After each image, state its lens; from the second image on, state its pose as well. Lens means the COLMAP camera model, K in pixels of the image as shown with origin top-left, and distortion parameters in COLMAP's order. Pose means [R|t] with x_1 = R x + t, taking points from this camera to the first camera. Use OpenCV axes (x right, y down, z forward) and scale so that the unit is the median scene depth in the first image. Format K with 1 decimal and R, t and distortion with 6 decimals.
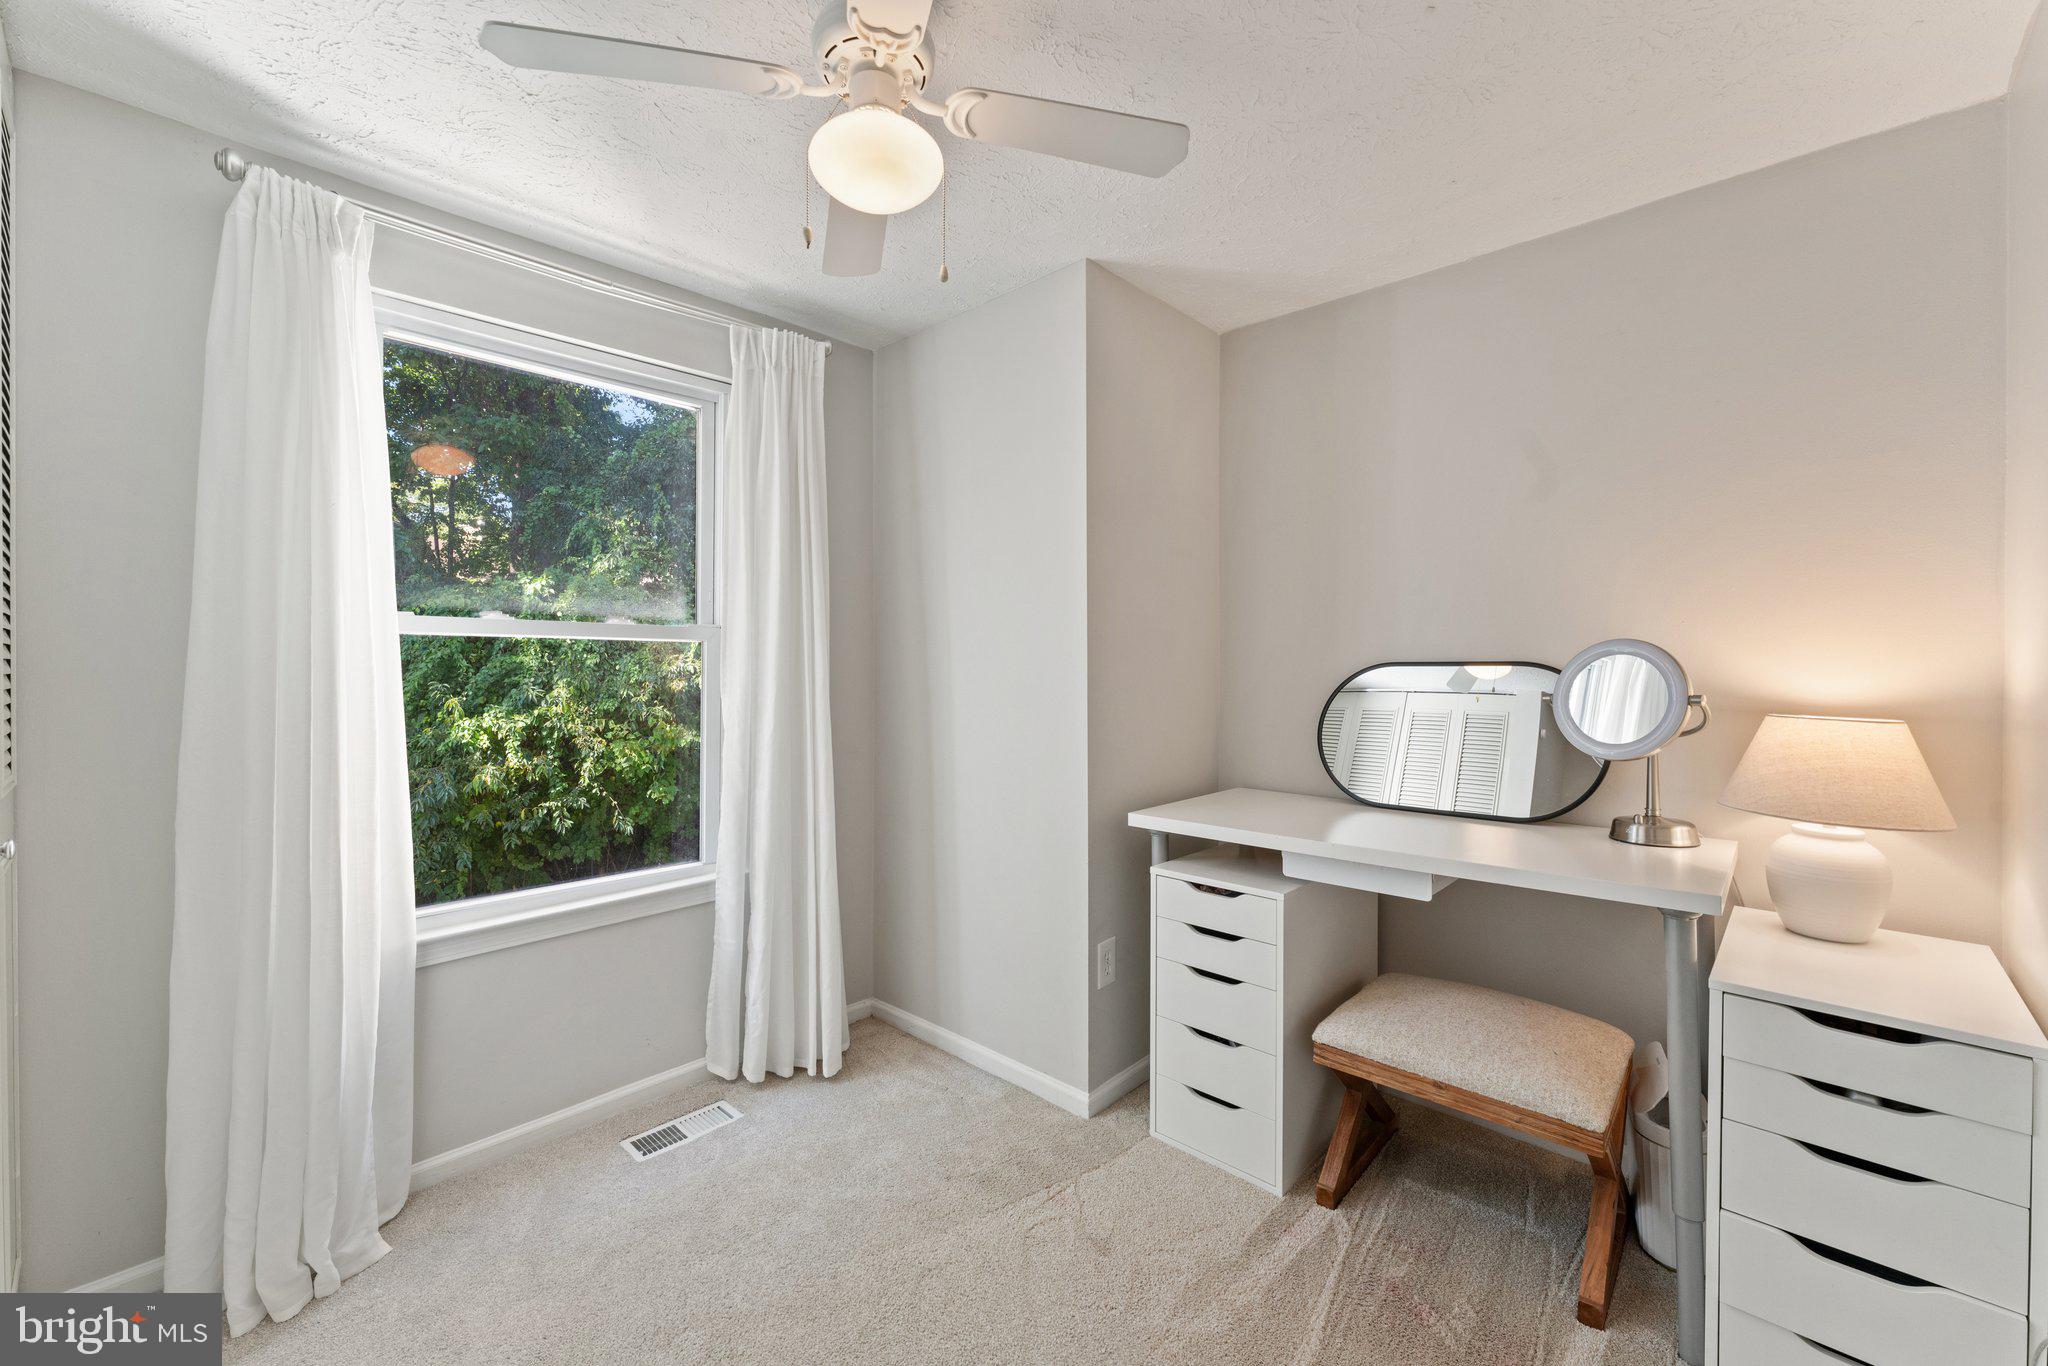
lens RADIAL K [[812.6, 0, 1024.0], [0, 812.6, 683.0], [0, 0, 1]] dist [0.001514, 0.000309]
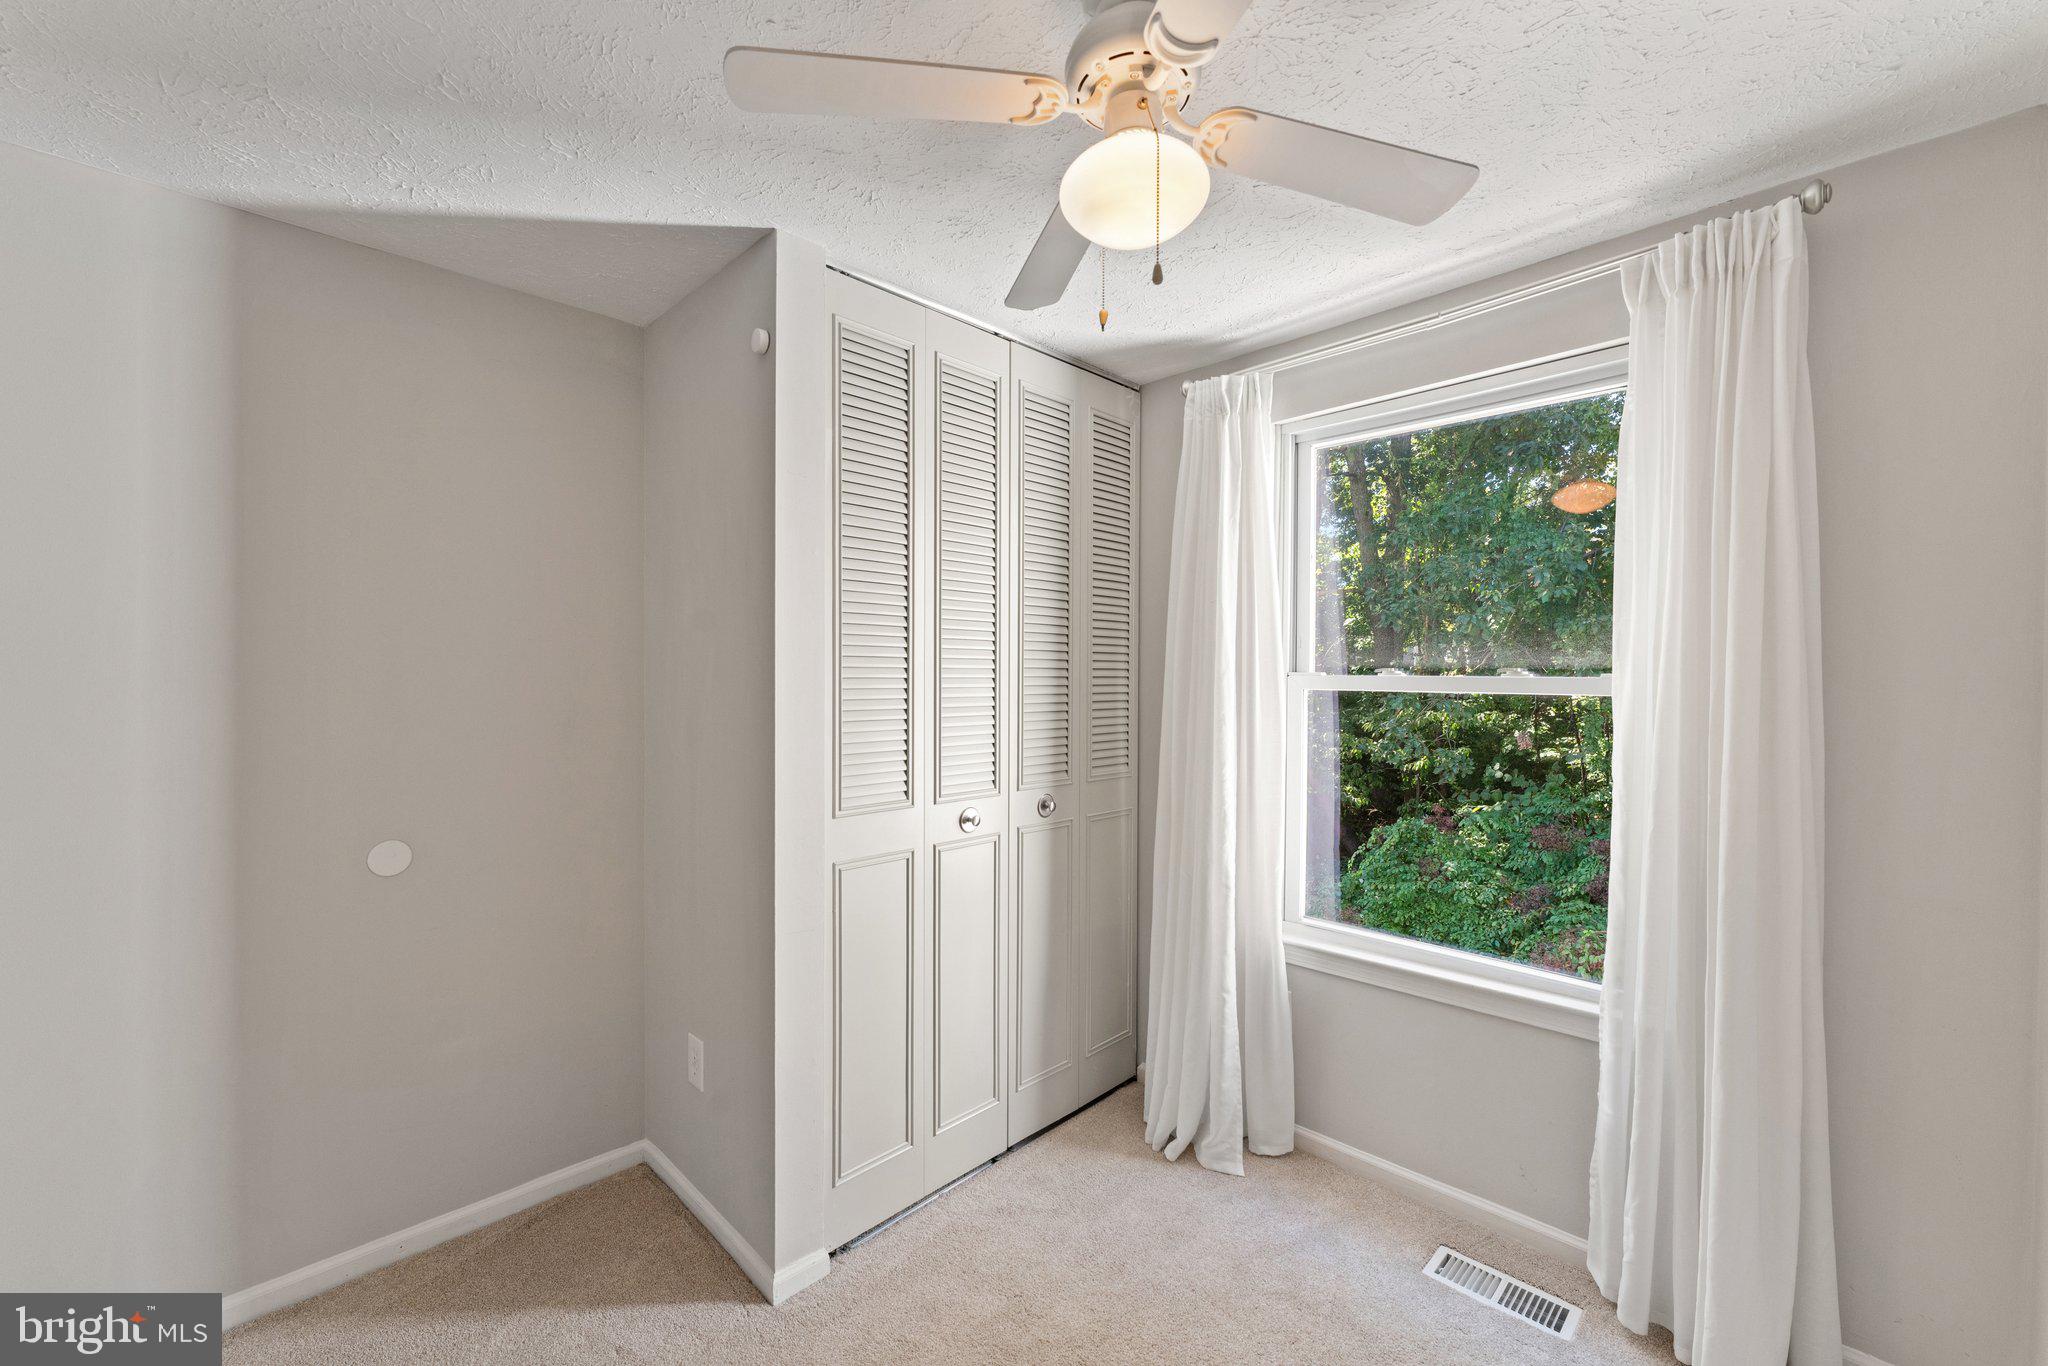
lens RADIAL K [[837.7, 0, 1022.7], [0, 837.7, 710.2], [0, 0, 1]] dist [-0.000260, -0.000095]
pose [[-0.030586, 0.023364, -0.999259, 0.460001], [-0.042415, 0.998796, 0.024651, -0.039390], [0.998632, 0.043138, -0.029558, 0.552197]]
